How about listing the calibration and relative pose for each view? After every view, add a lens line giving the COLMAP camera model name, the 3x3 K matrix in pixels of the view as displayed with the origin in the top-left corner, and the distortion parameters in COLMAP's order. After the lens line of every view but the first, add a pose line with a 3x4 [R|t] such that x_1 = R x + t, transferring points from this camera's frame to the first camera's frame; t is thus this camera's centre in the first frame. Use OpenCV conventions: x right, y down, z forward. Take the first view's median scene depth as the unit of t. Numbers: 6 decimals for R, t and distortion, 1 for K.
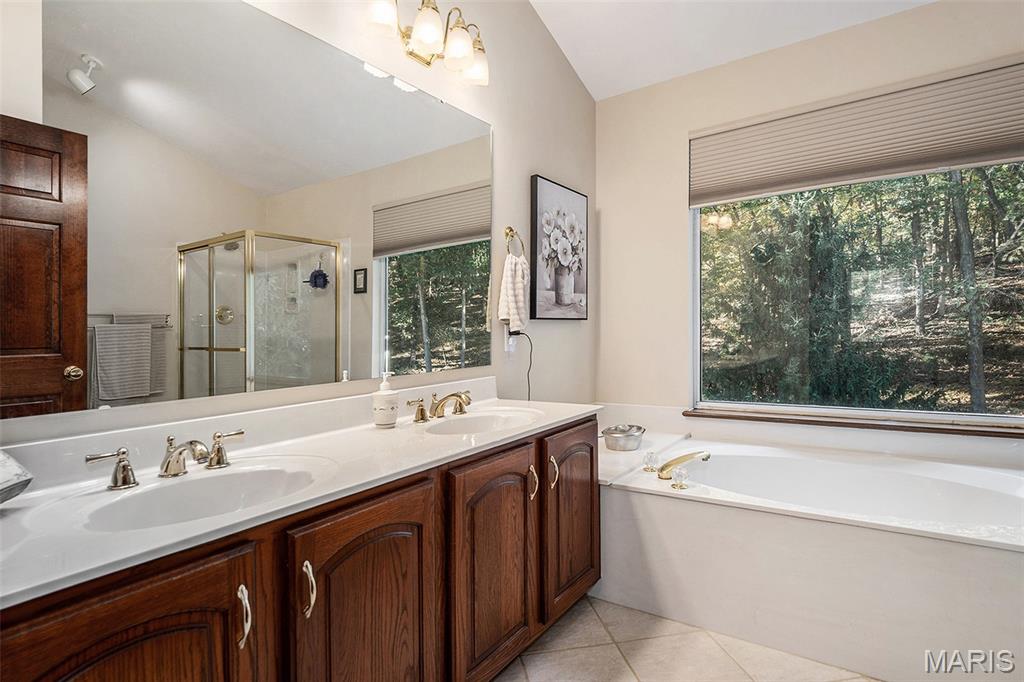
lens RADIAL K [[525.9, 0, 510.6], [0, 525.9, 337.8], [0, 0, 1]] dist [-0.004622, -0.000254]
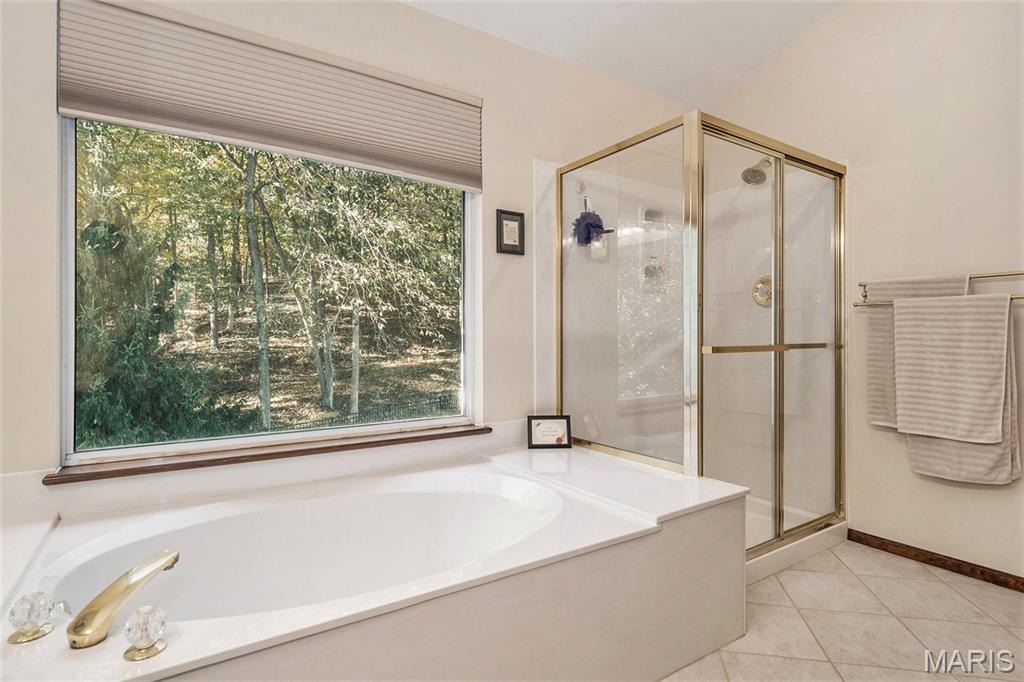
lens RADIAL K [[525.9, 0, 514.9], [0, 525.9, 342.1], [0, 0, 1]] dist [-0.004622, -0.000254]
pose [[0.371265, 0.019676, 0.928319, 0.001334], [-0.003053, 0.999796, -0.019970, 0.009050], [-0.928522, 0.004580, 0.371249, 0.340273]]
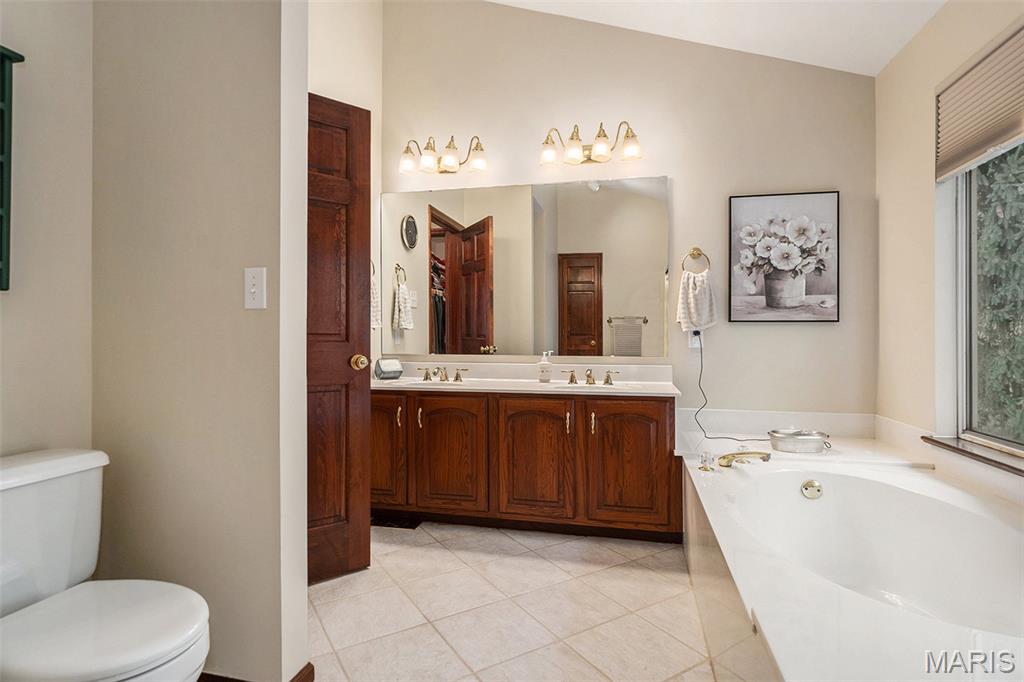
lens RADIAL K [[525.9, 0, 521.5], [0, 525.9, 336.5], [0, 0, 1]] dist [-0.004622, -0.000254]
pose [[0.396024, 0.030725, -0.917726, 0.855895], [-0.023616, 0.999450, 0.023270, -0.018207], [0.917937, 0.012457, 0.396532, 0.117813]]
